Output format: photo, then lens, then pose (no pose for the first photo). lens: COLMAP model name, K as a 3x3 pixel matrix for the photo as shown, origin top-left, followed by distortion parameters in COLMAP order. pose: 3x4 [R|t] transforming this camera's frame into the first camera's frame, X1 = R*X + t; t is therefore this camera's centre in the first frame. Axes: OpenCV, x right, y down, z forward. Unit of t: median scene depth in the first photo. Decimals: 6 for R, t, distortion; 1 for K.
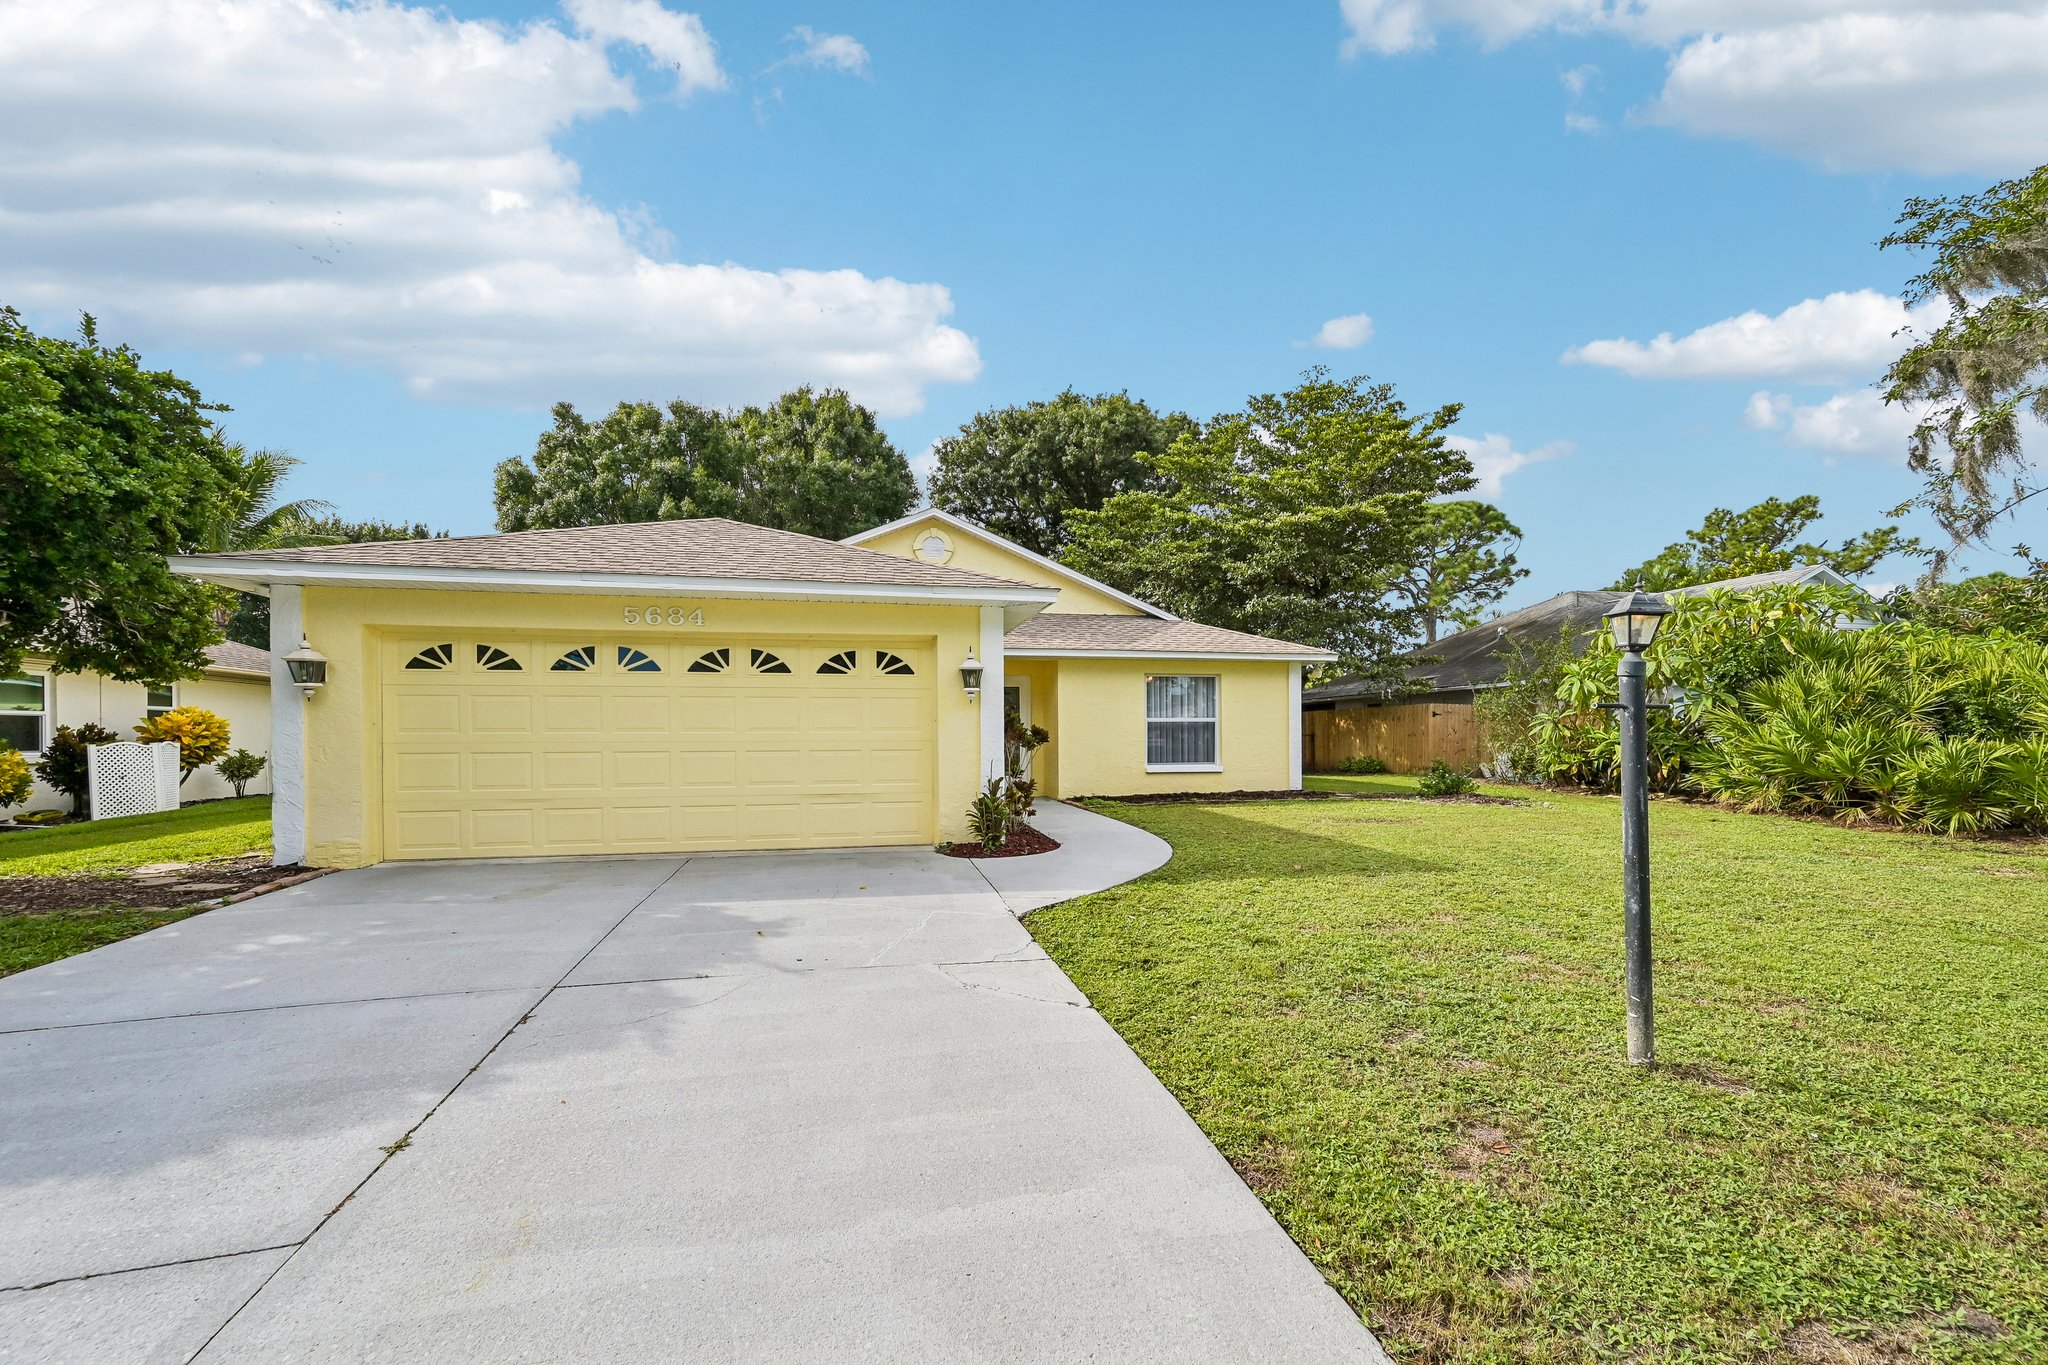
lens RADIAL K [[753.4, 0, 1054.8], [0, 753.4, 726.9], [0, 0, 1]] dist [0.002088, -0.000003]
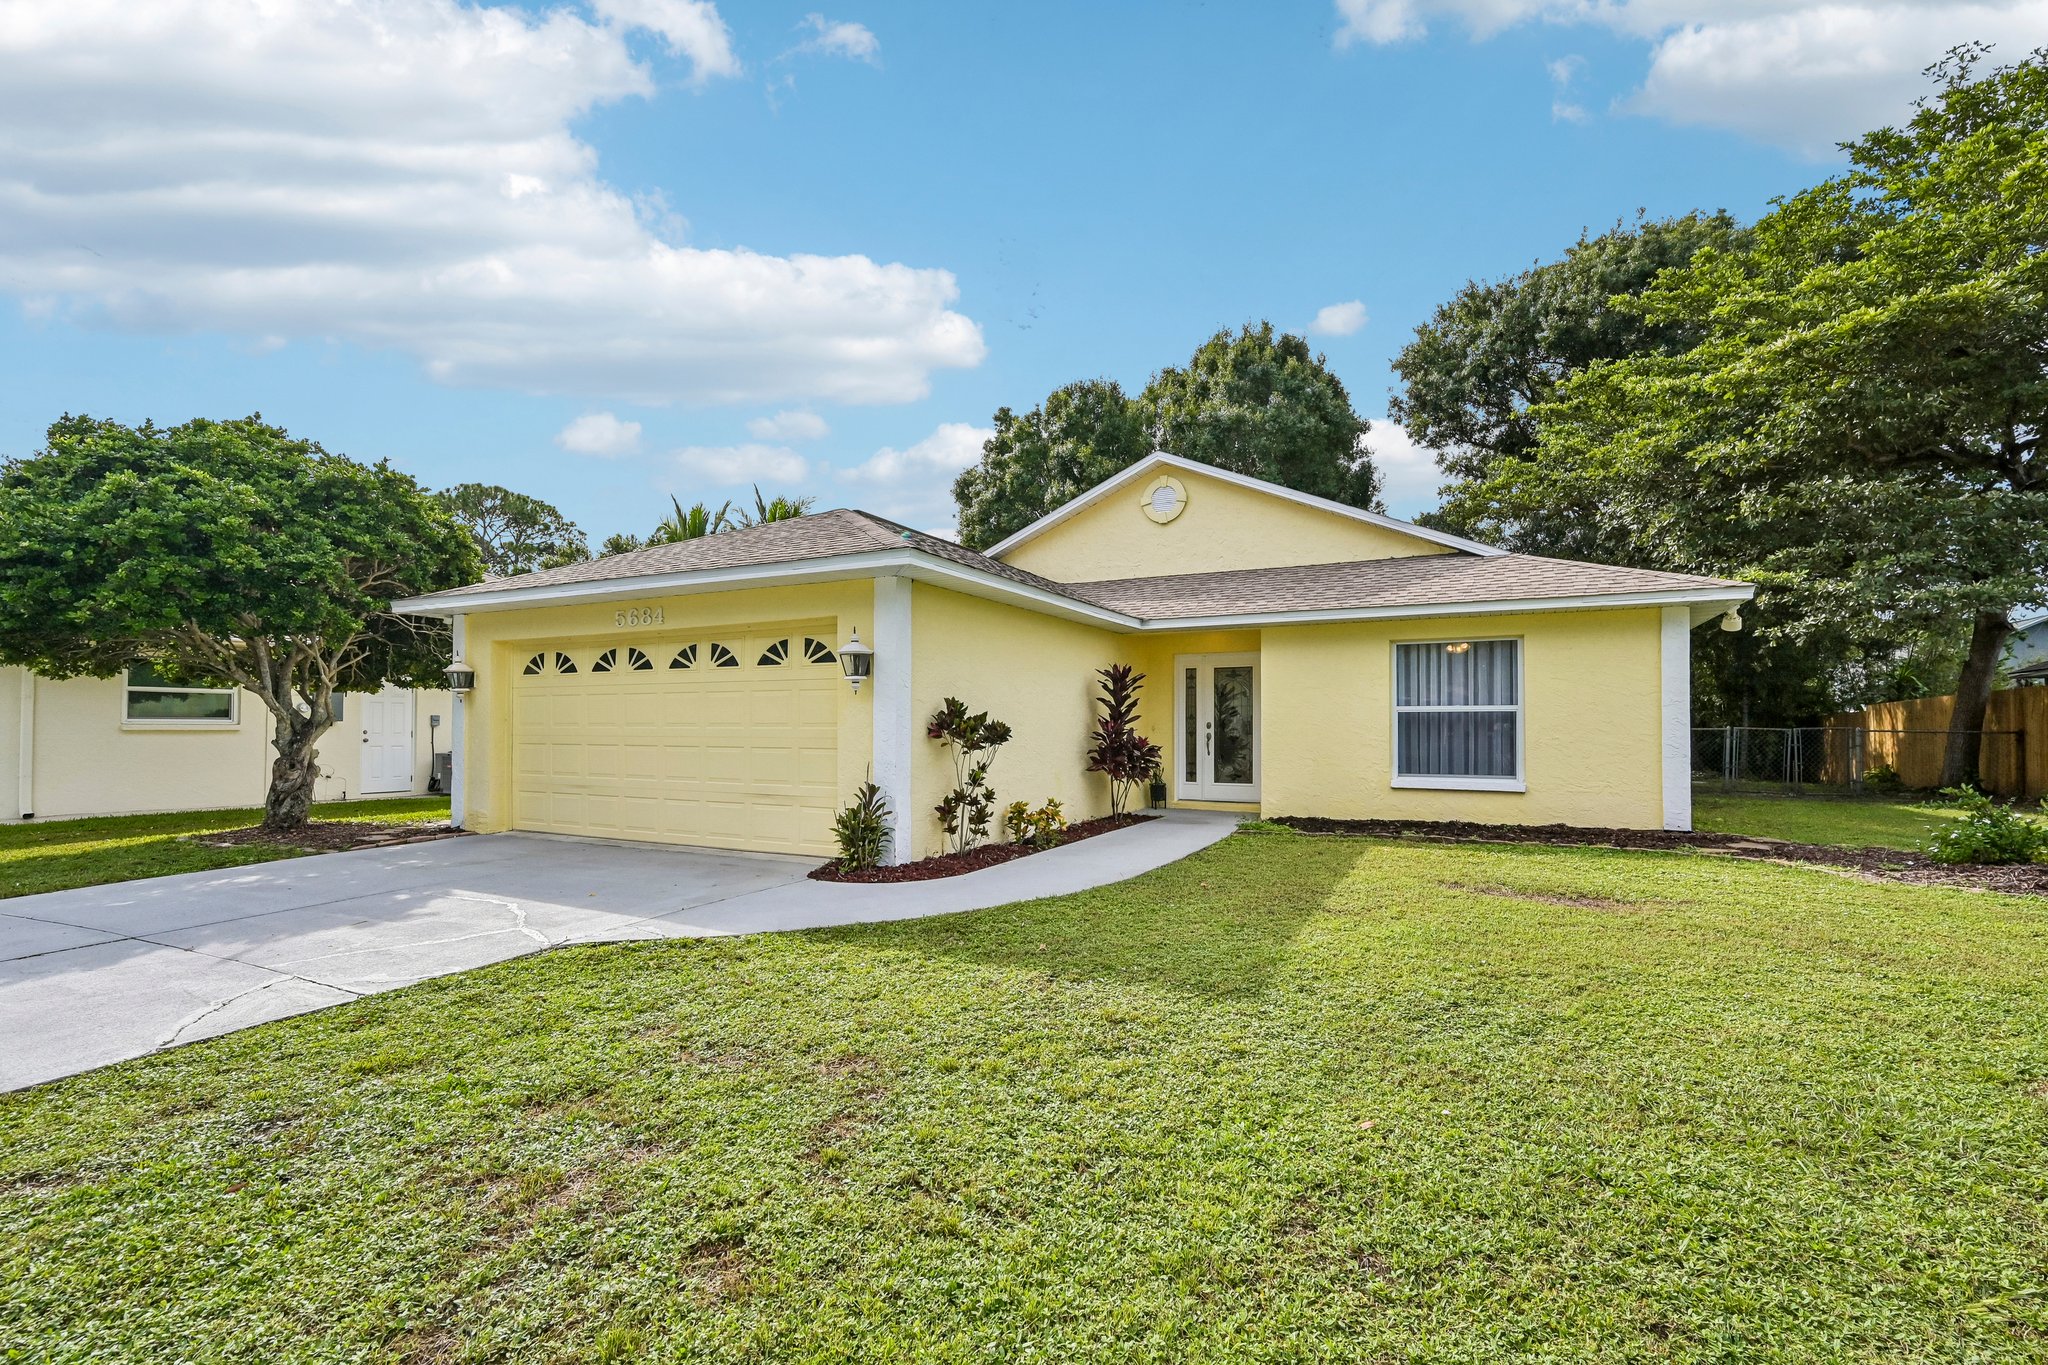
lens RADIAL K [[887.4, 0, 1097.5], [0, 887.4, 704.9], [0, 0, 1]] dist [0.002087, -0.000267]
pose [[0.798406, -0.009734, -0.602040, 0.378728], [0.002203, 0.999910, -0.013244, -0.003244], [0.602115, 0.009248, 0.798356, 0.202959]]
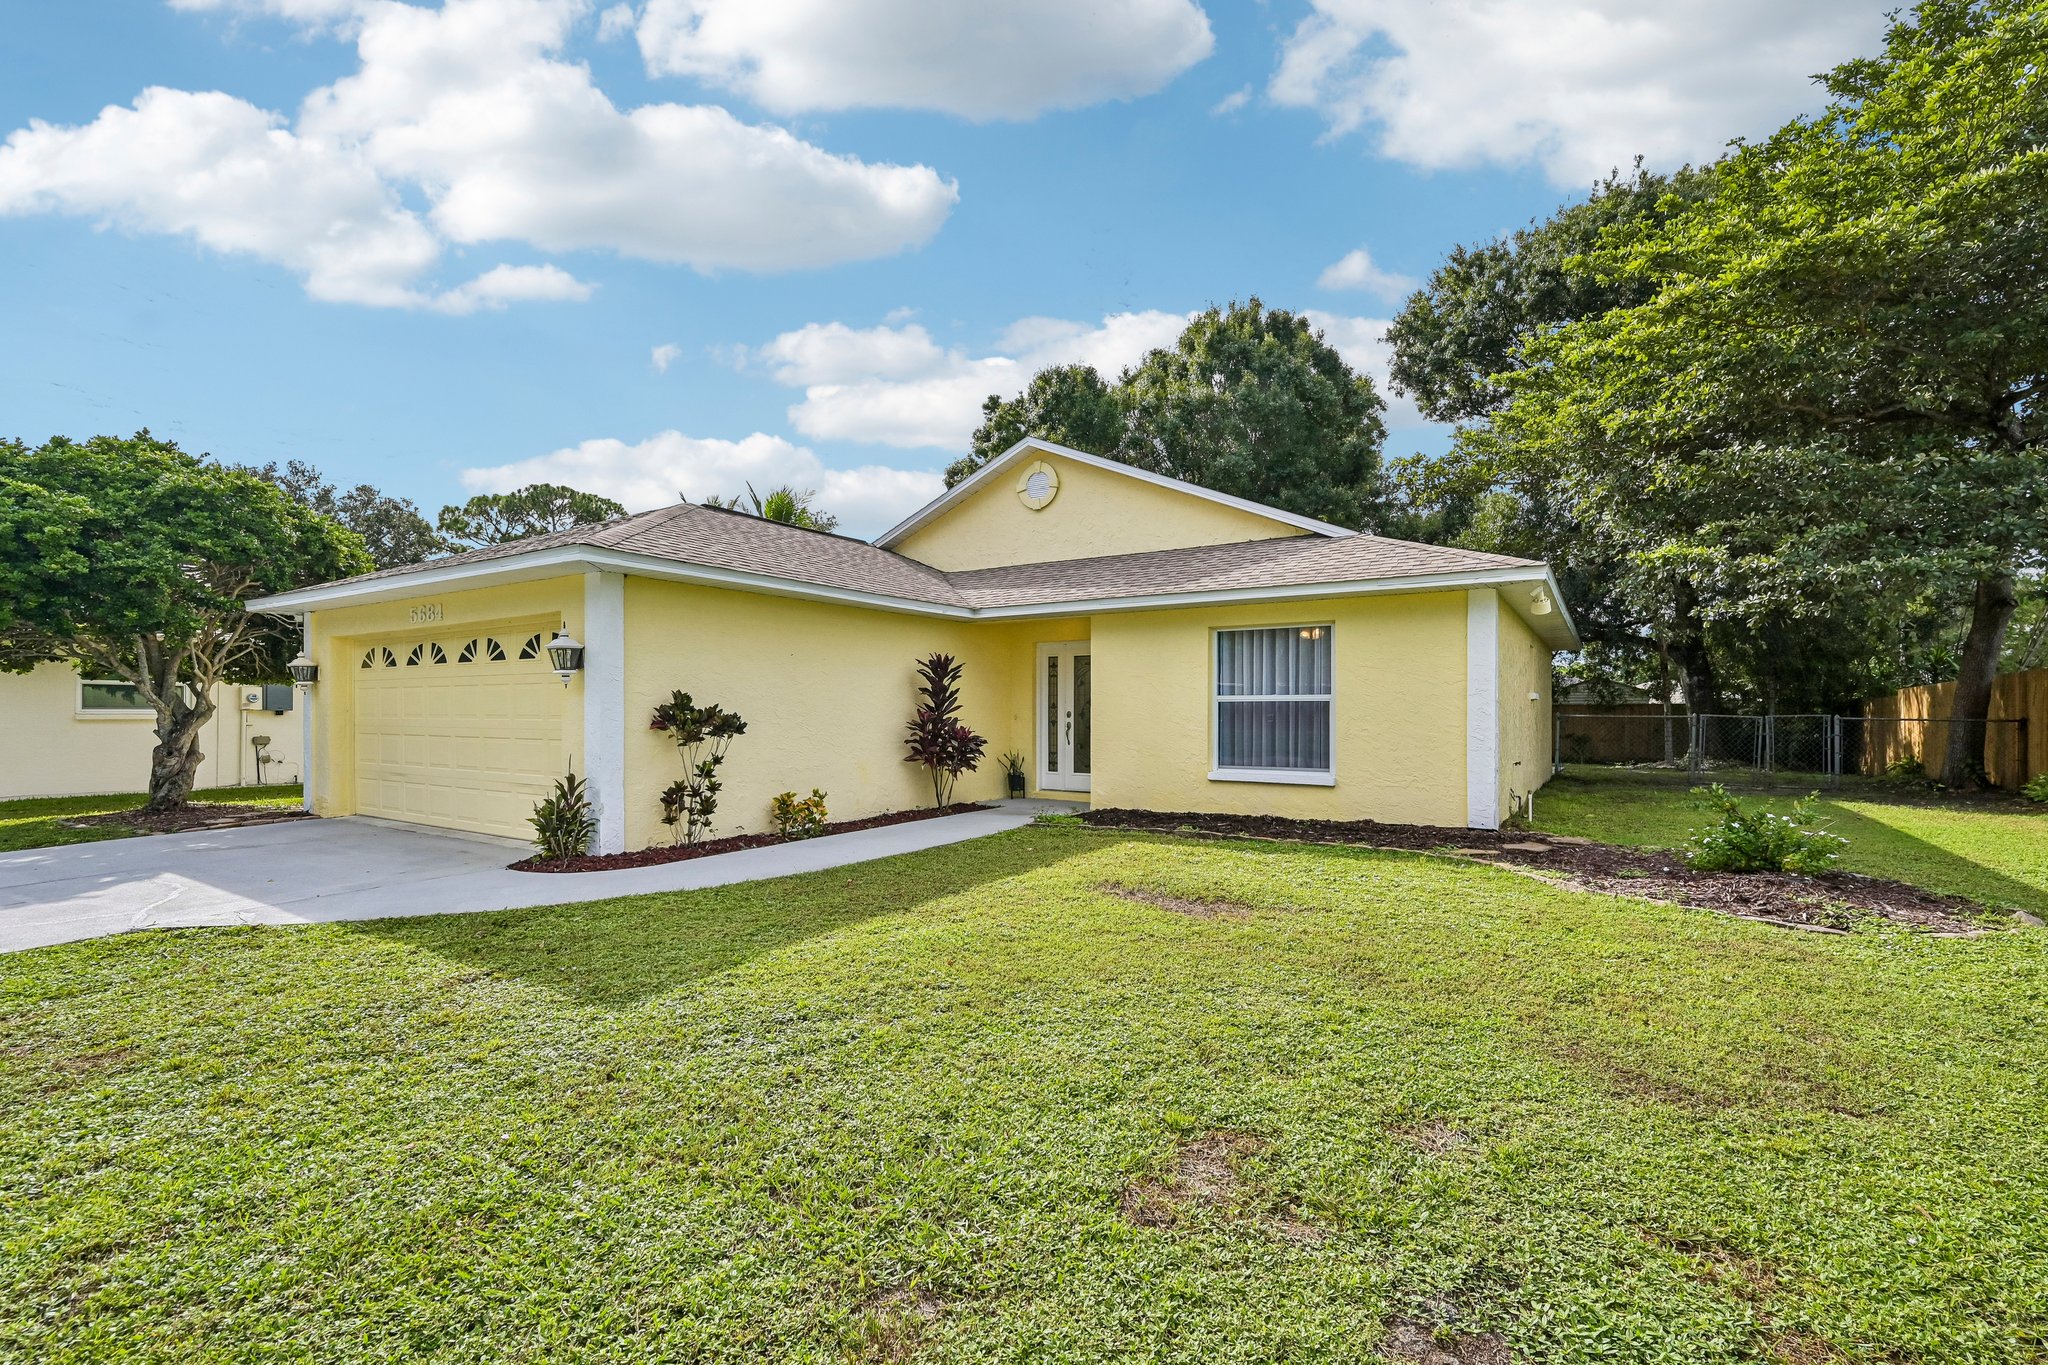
lens RADIAL K [[887.4, 0, 1080.6], [0, 887.4, 693.0], [0, 0, 1]] dist [0.002087, -0.000267]
pose [[0.735567, -0.009895, -0.677380, 0.542190], [0.004136, 0.999940, -0.010116, -0.006792], [0.677439, 0.004640, 0.735564, 0.353638]]
